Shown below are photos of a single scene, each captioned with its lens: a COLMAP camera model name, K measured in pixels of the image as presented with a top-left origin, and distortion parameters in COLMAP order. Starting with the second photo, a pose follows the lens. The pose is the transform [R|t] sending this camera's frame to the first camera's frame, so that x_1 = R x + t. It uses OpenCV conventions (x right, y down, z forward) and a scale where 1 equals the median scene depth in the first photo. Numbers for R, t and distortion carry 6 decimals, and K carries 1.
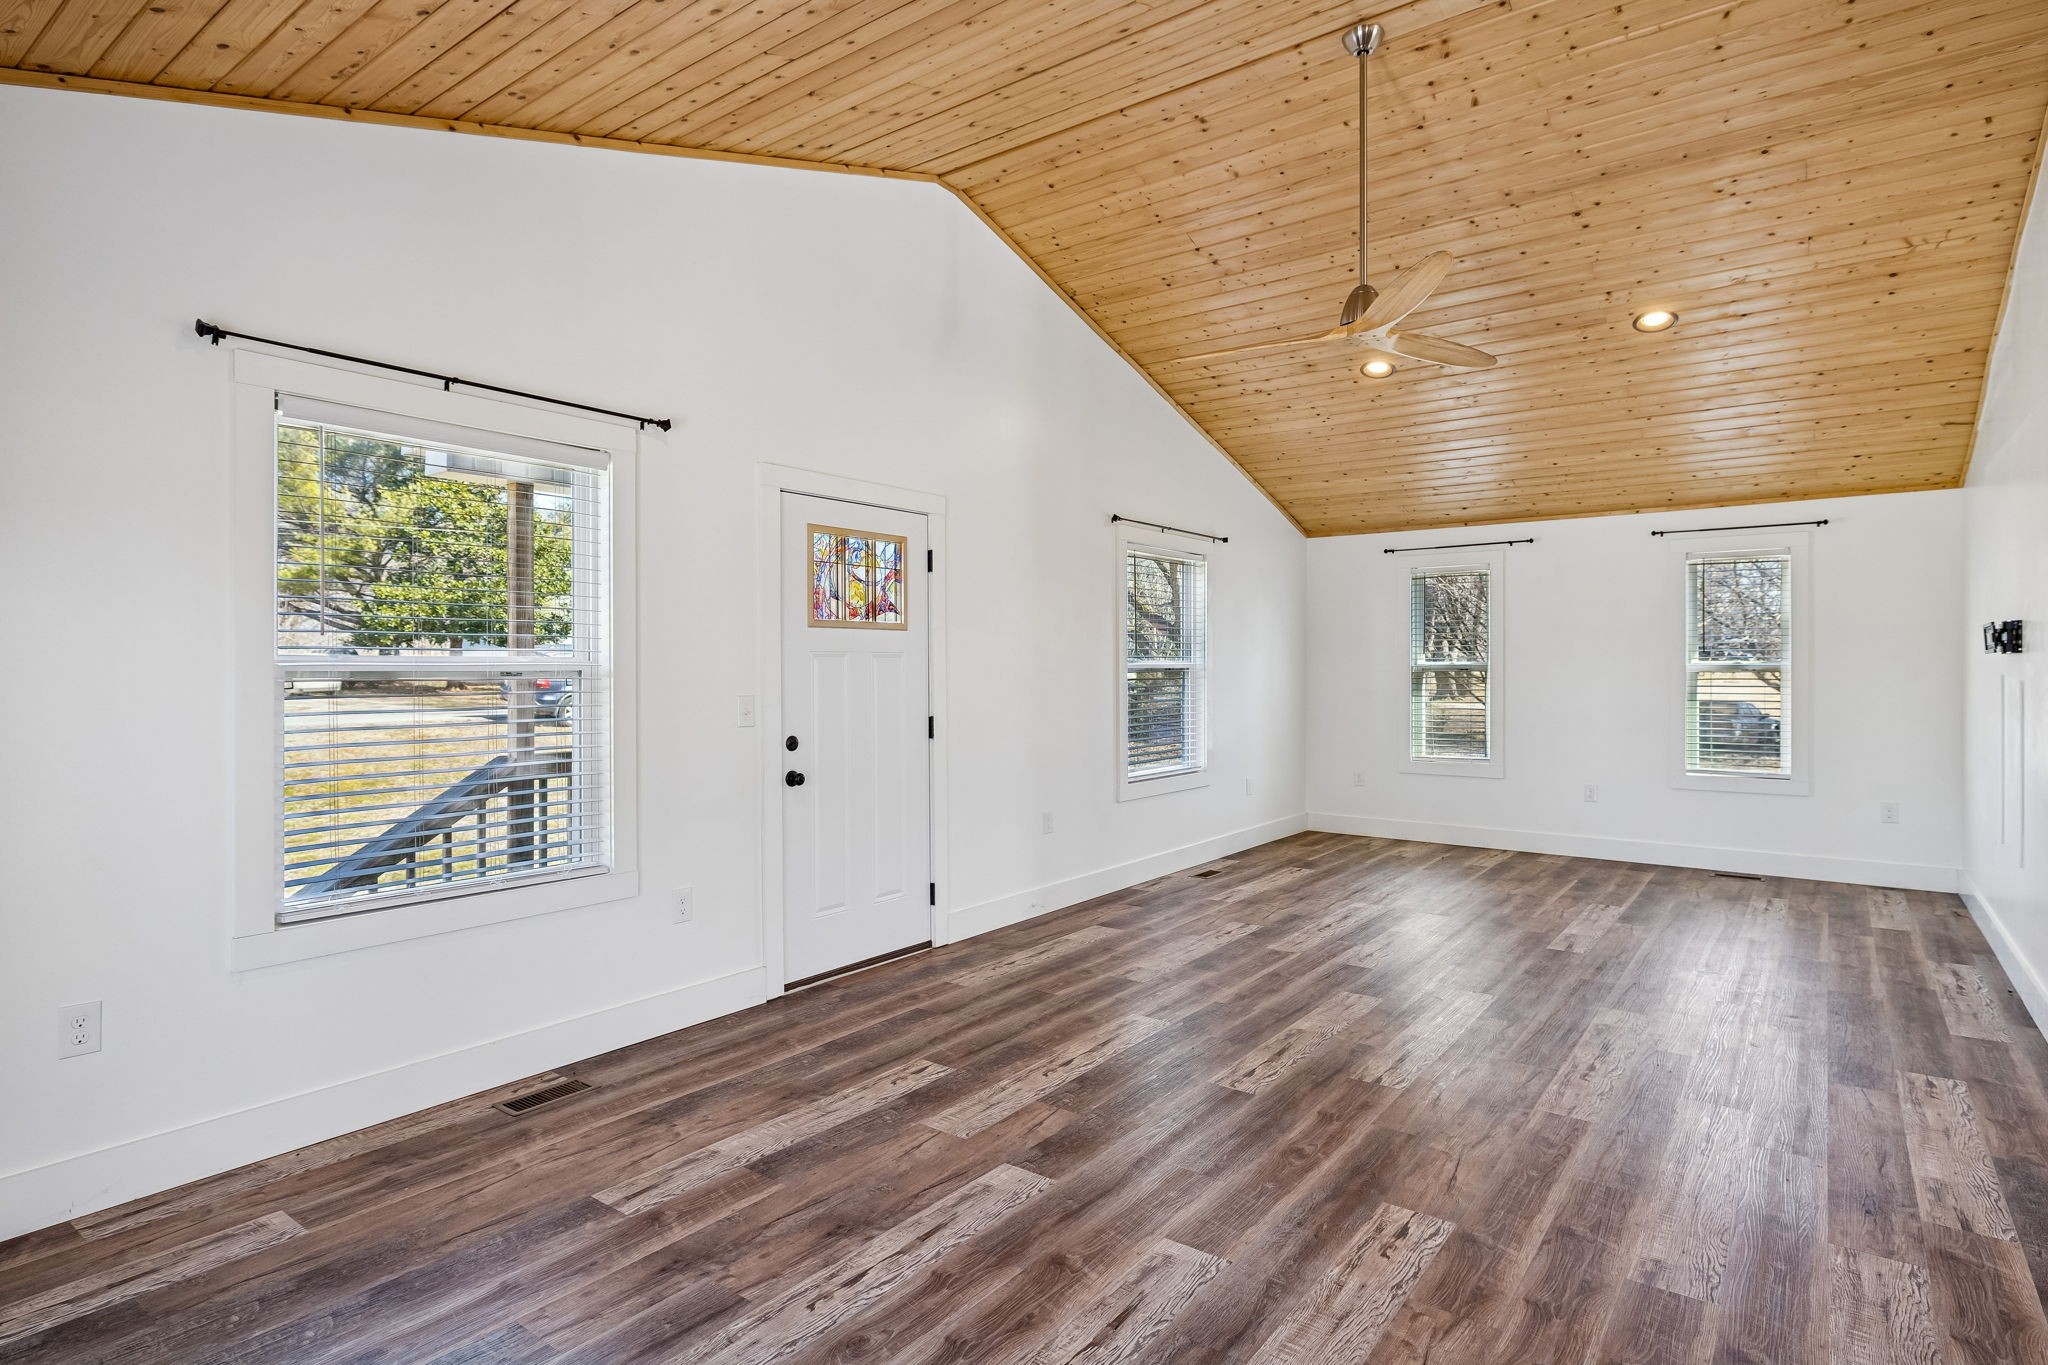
lens RADIAL K [[1080.2, 0, 1018.4], [0, 1080.2, 665.3], [0, 0, 1]] dist [-0.002913, -0.000590]
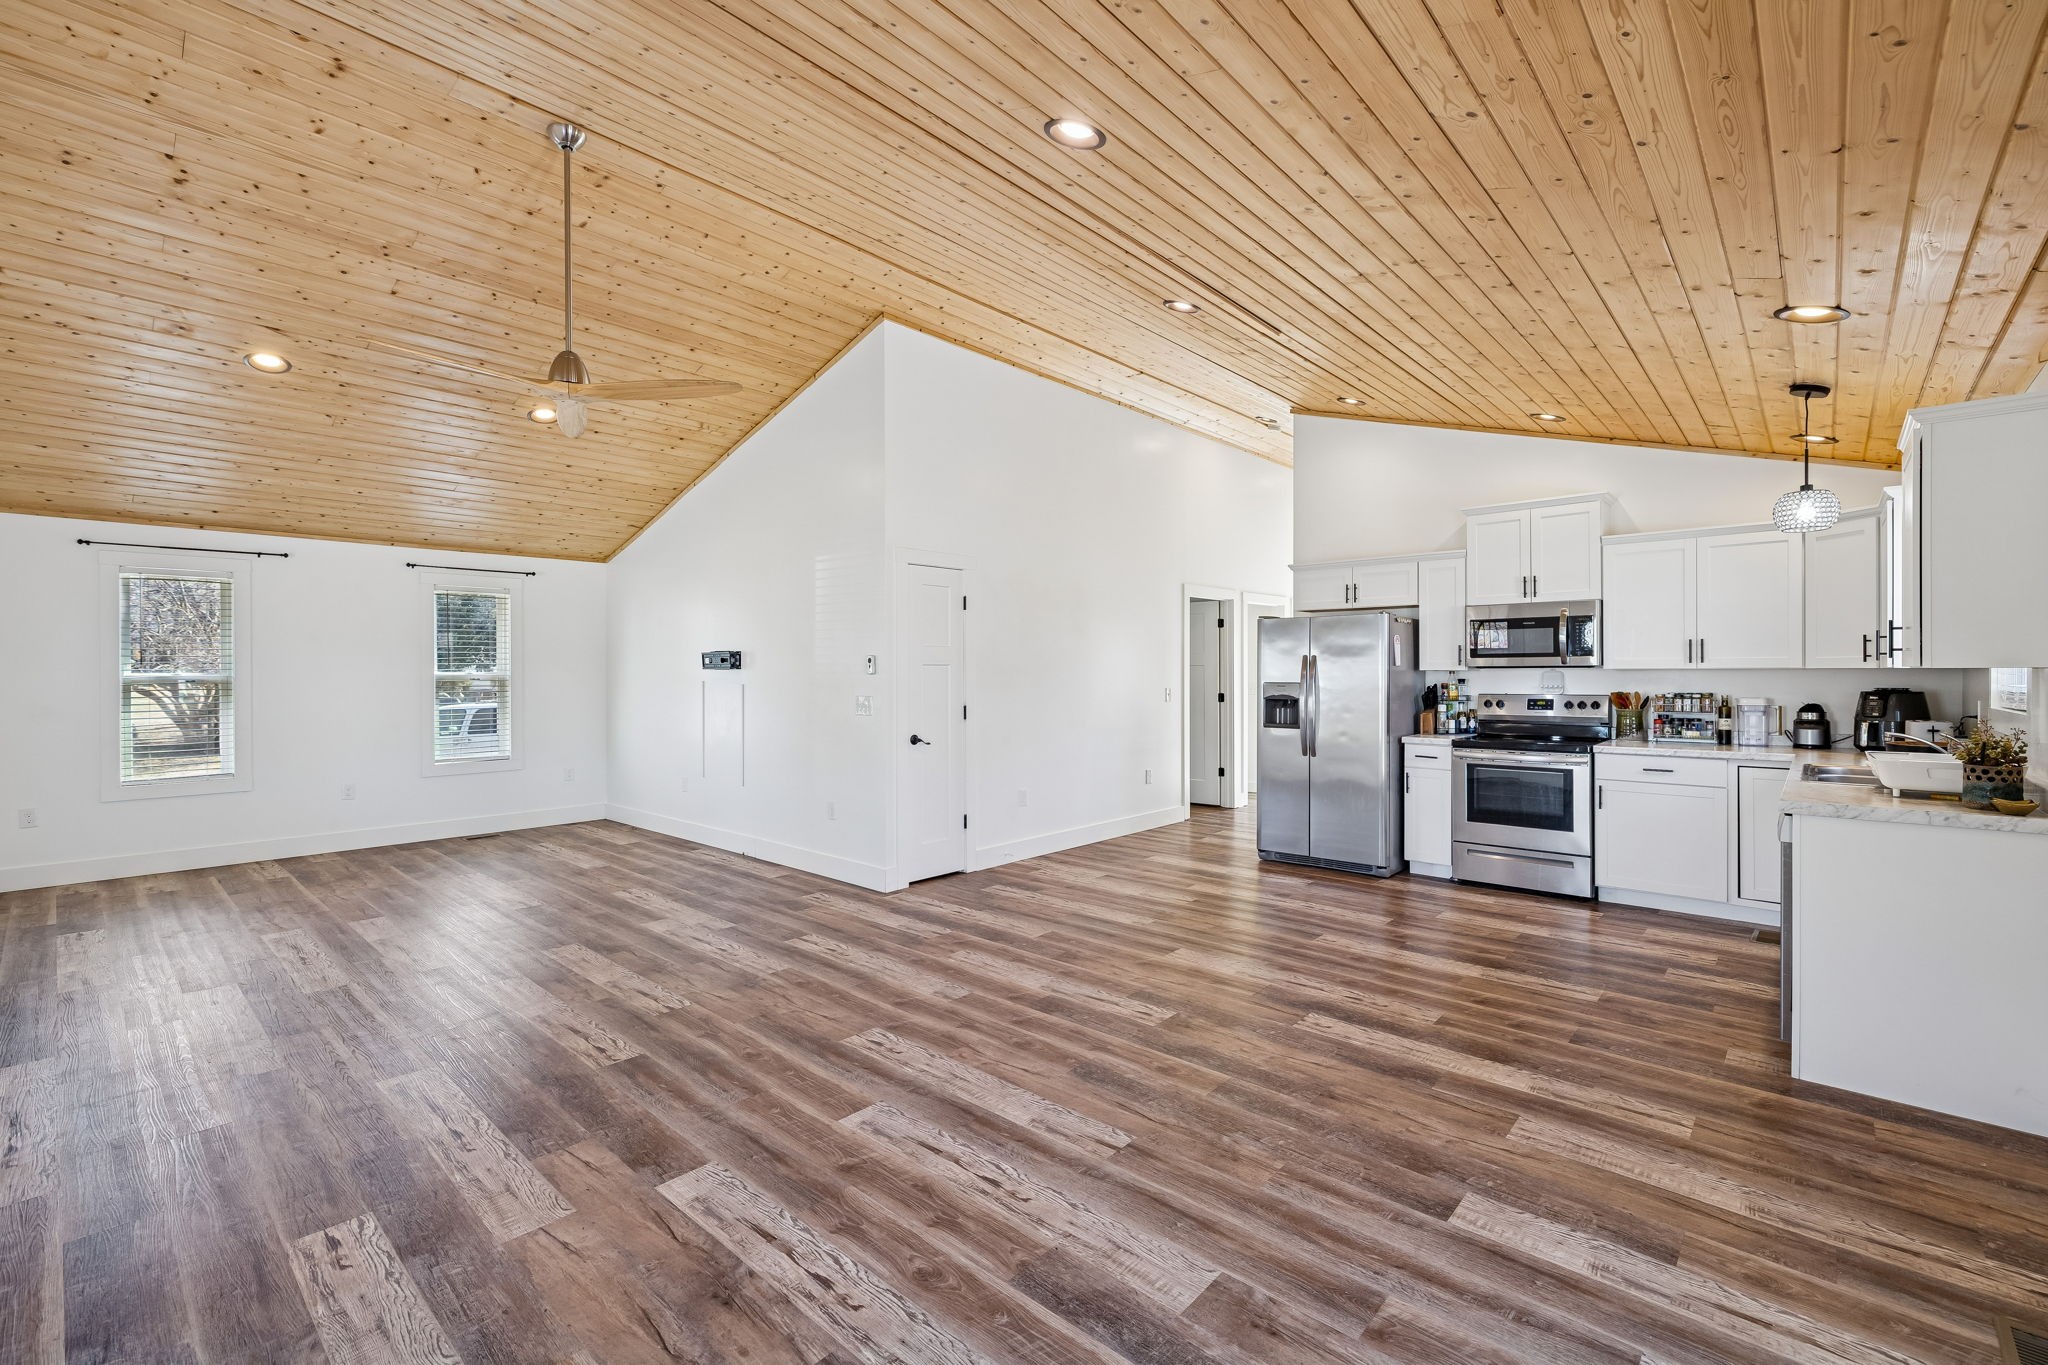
lens RADIAL K [[880.7, 0, 1024.6], [0, 880.7, 672.7], [0, 0, 1]] dist [0.000160, -0.000073]
pose [[0.085593, -0.002097, 0.996328, -0.876542], [0.000875, 0.999998, 0.002029, -0.014493], [-0.996330, 0.000698, 0.085595, 0.658772]]
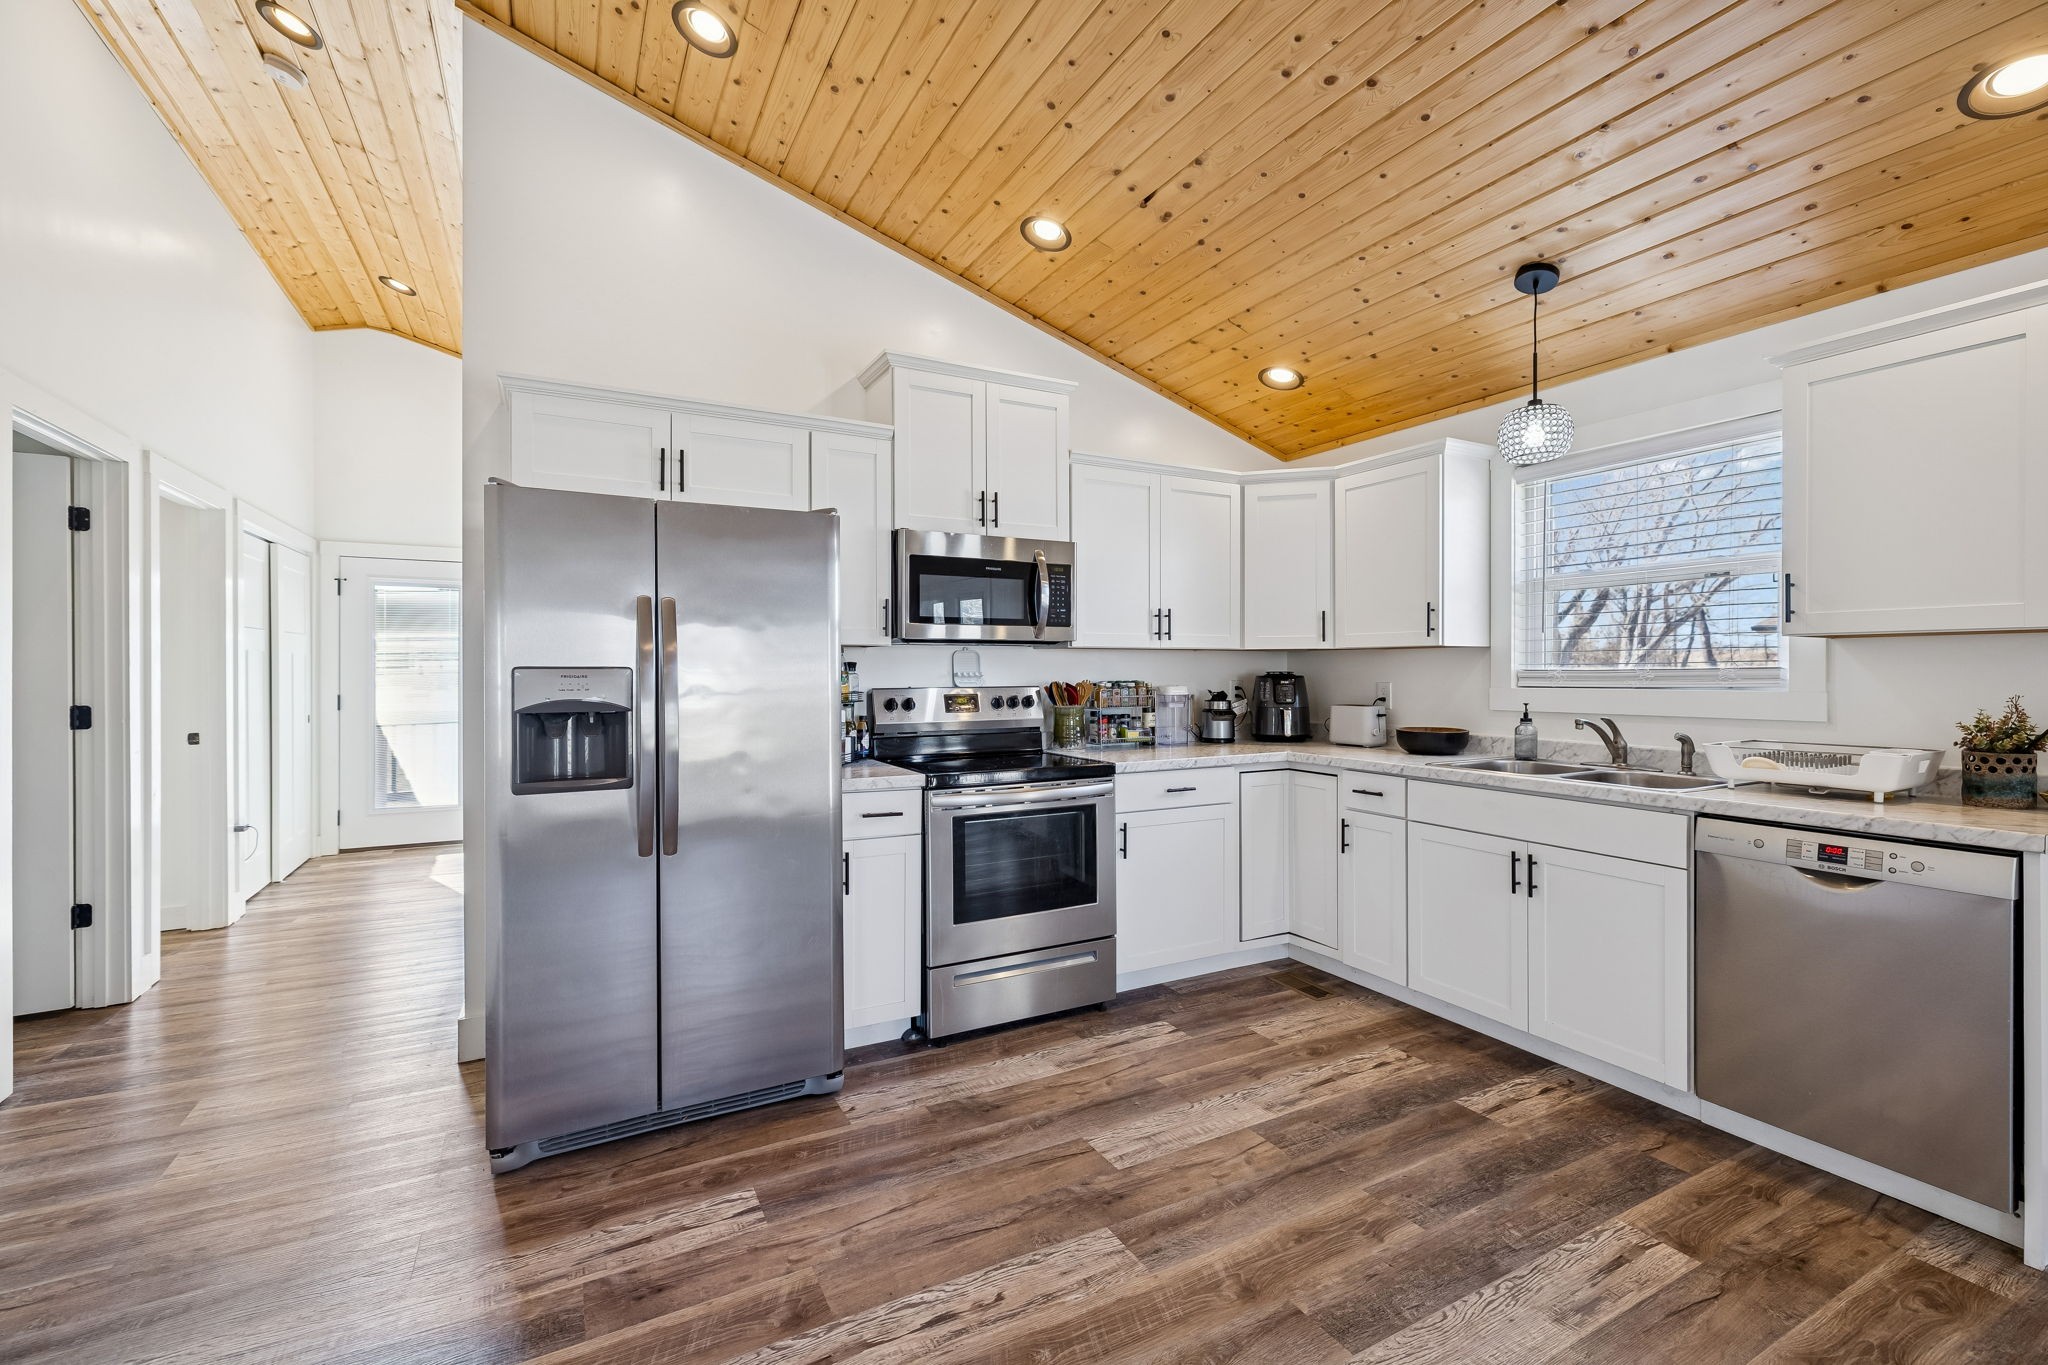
lens RADIAL K [[880.7, 0, 1024.6], [0, 880.7, 672.7], [0, 0, 1]] dist [0.000160, -0.000073]
pose [[-0.905869, -0.000764, 0.423558, 0.792645], [-0.000480, 1.000000, 0.000777, 0.022657], [-0.423558, 0.000500, -0.905869, 0.772353]]
